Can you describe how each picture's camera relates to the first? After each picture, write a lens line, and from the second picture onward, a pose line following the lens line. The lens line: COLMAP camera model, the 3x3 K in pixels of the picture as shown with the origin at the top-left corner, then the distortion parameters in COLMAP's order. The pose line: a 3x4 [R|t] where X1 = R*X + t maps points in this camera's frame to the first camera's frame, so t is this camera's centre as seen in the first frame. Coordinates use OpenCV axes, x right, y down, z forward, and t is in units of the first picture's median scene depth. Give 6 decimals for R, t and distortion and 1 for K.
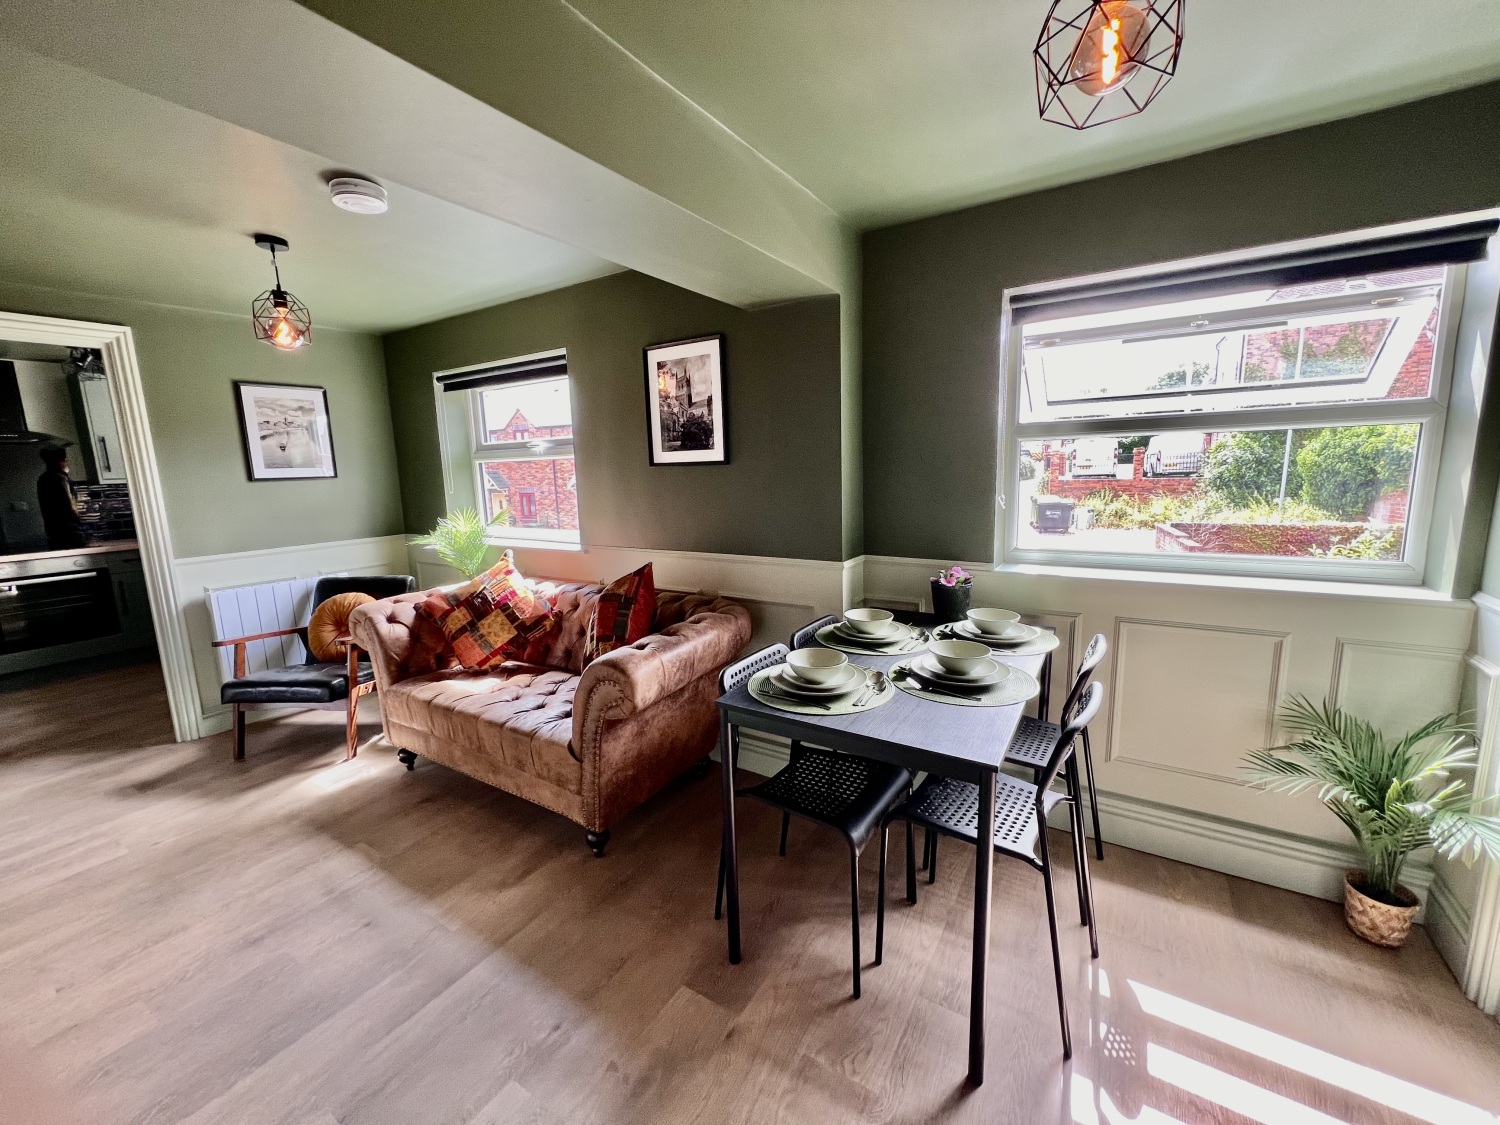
lens RADIAL K [[602.6, 0, 746.8], [0, 602.6, 562.9], [0, 0, 1]] dist [-0.001296, -0.000108]
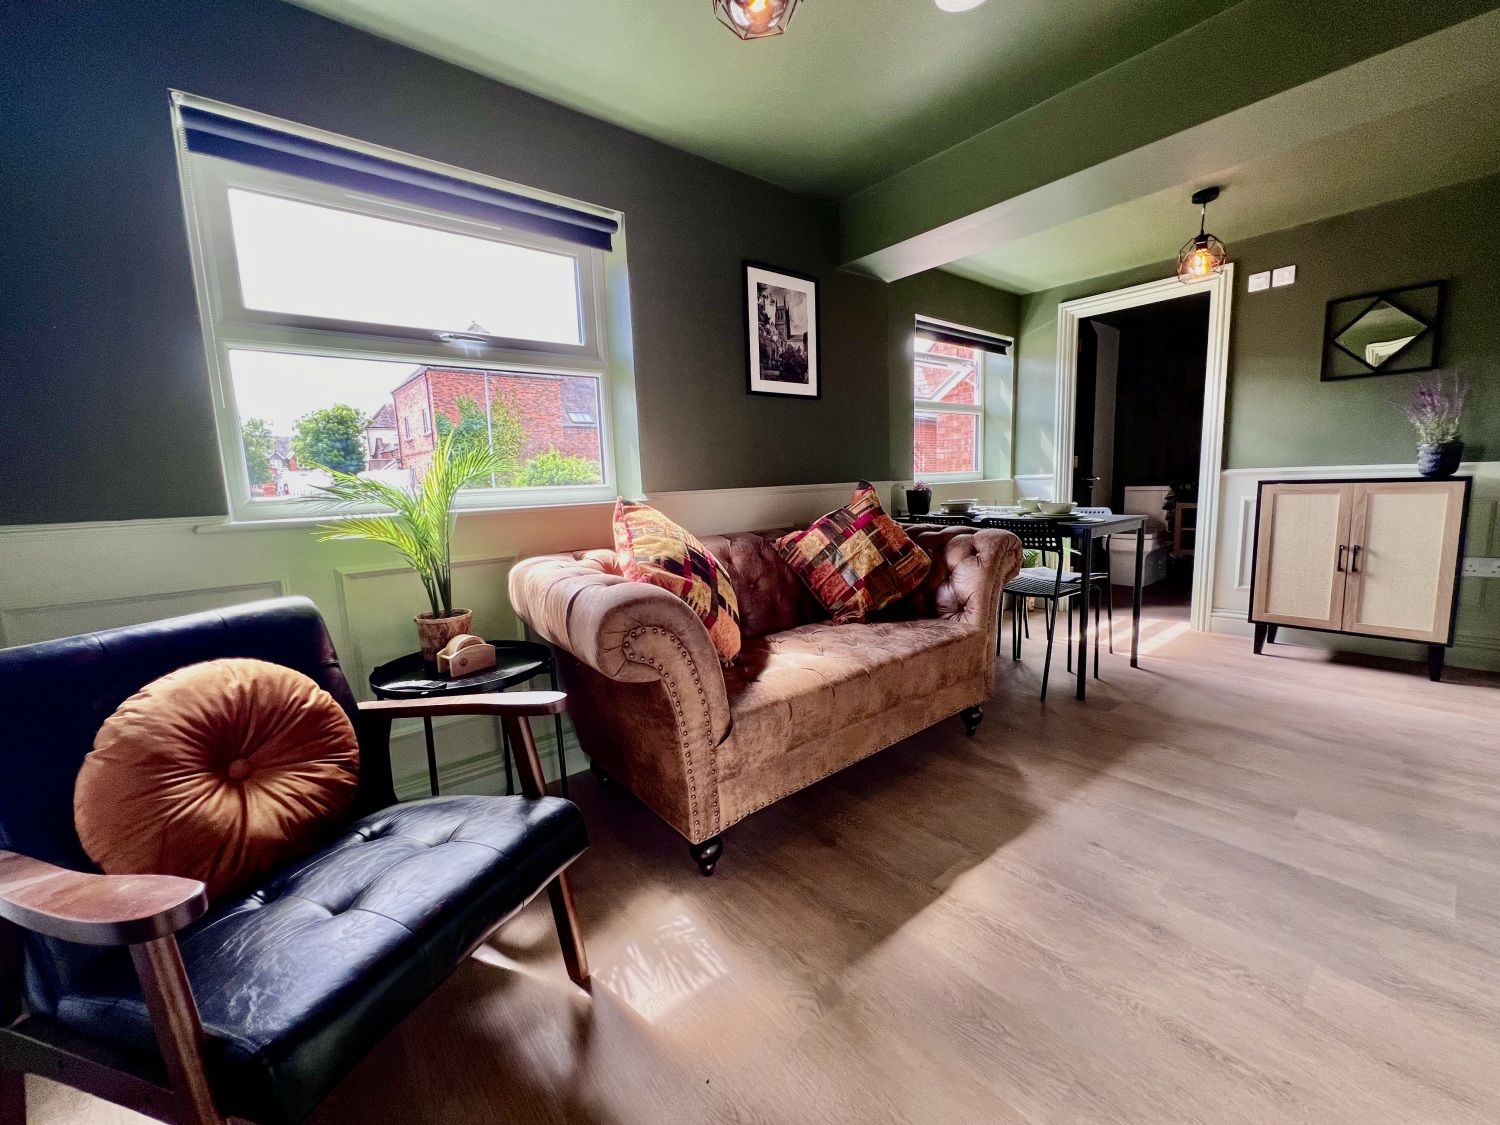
lens RADIAL K [[601.0, 0, 747.8], [0, 601.0, 560.8], [0, 0, 1]] dist [0.001720, 0.000116]
pose [[0.310176, -0.114347, 0.943778, -1.096535], [0.185199, 0.980989, 0.057989, 0.035137], [-0.932466, 0.156800, 0.325456, 0.783257]]
